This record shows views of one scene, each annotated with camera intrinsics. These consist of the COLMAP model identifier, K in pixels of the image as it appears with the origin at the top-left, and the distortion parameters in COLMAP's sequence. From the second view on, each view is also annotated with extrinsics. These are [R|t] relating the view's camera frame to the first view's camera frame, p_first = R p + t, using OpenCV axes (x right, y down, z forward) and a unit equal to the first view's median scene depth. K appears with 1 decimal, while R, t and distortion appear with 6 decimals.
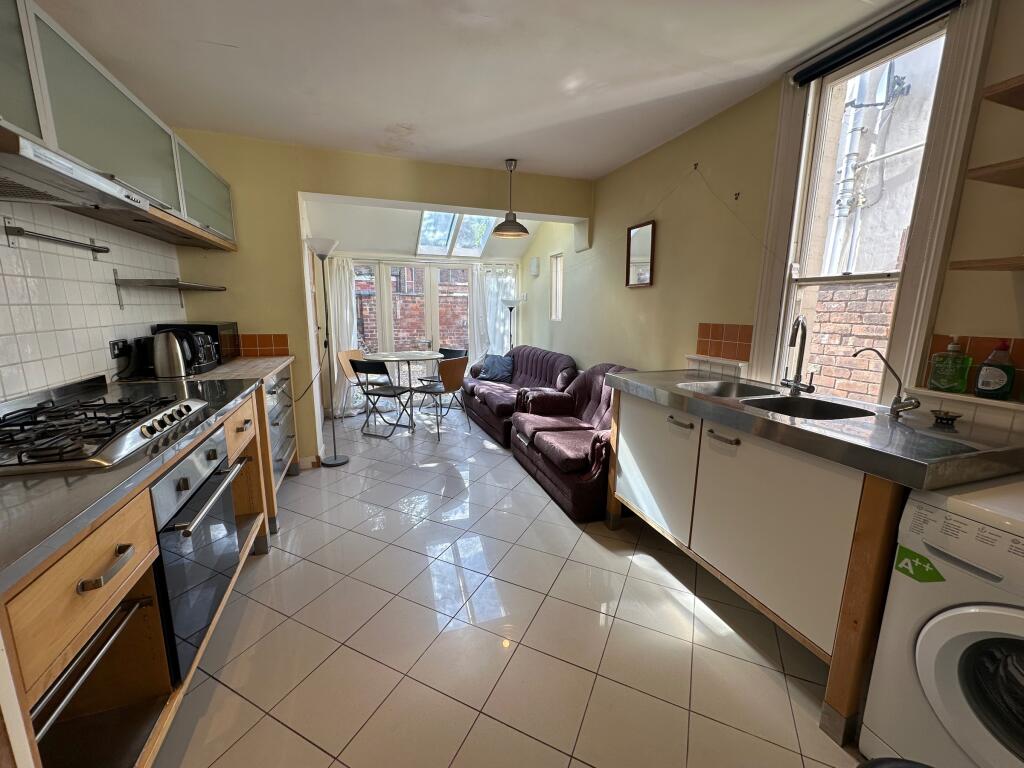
lens RADIAL K [[408.1, 0, 507.4], [0, 408.1, 383.5], [0, 0, 1]] dist [-0.003767, 0.000901]
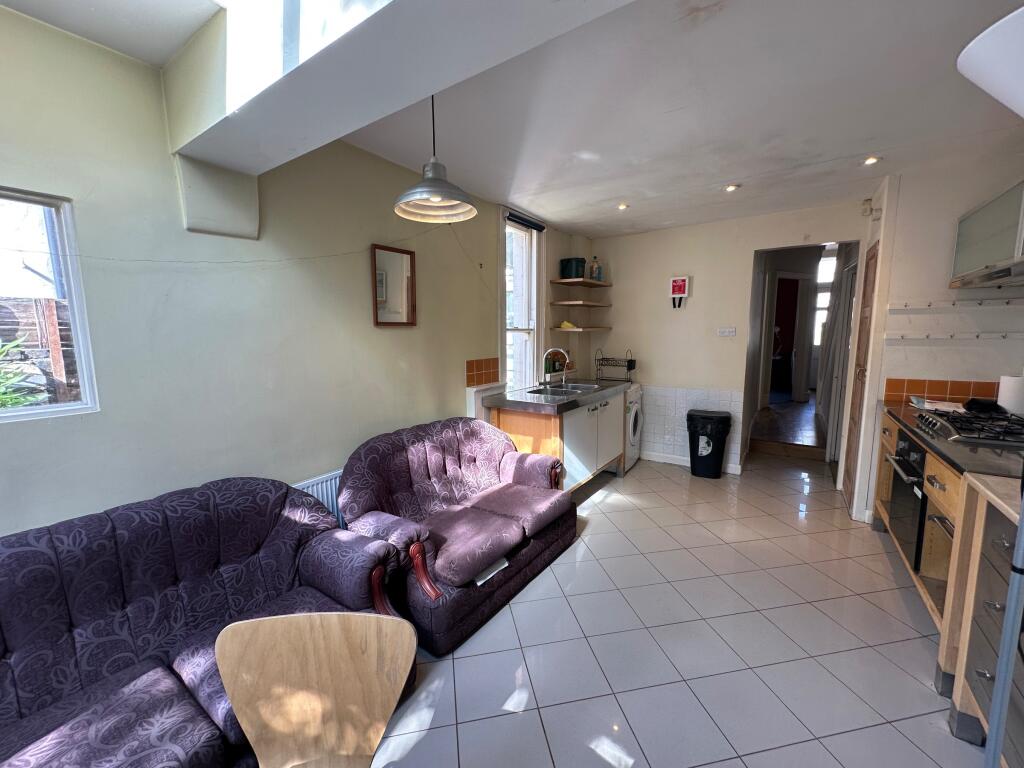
lens RADIAL K [[408.1, 0, 509.0], [0, 408.1, 383.9], [0, 0, 1]] dist [-0.003767, 0.000901]
pose [[-0.594903, -0.101718, 0.797336, -0.422604], [0.152163, 0.959773, 0.235971, -0.266388], [-0.789264, 0.261705, -0.555494, 1.221523]]
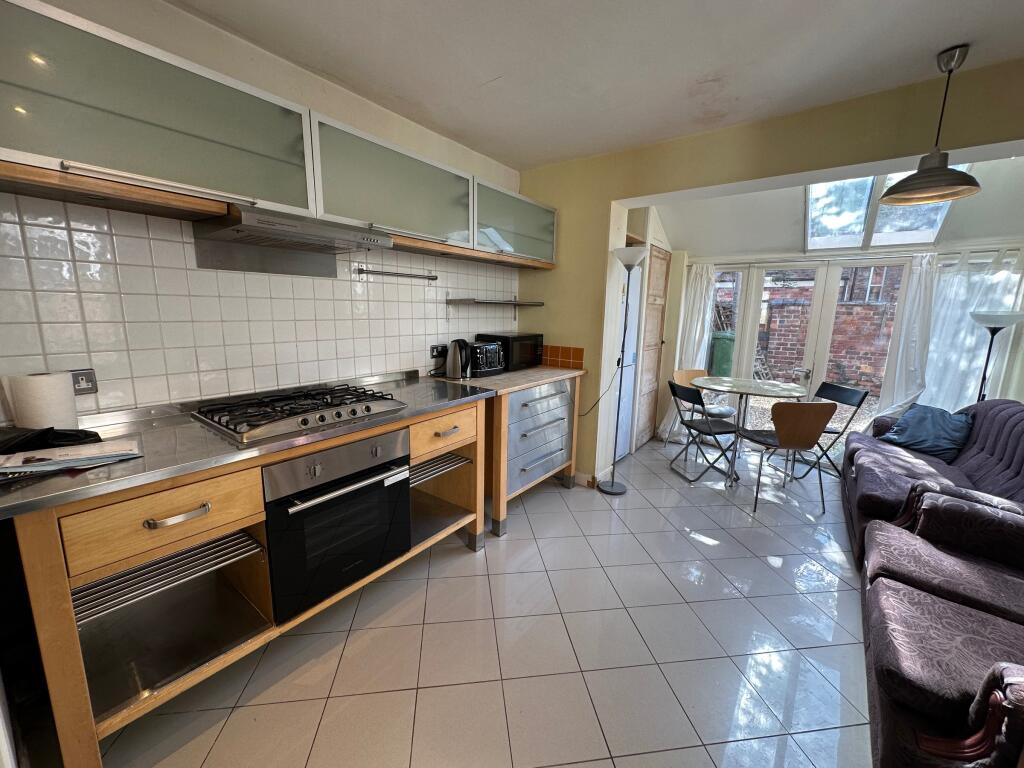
lens RADIAL K [[408.1, 0, 511.5], [0, 408.1, 384.2], [0, 0, 1]] dist [-0.003767, 0.000901]
pose [[0.551536, 0.151273, -0.820320, 0.179228], [-0.166230, 0.983626, 0.069624, -0.069103], [0.817420, 0.097962, 0.567651, 0.275182]]
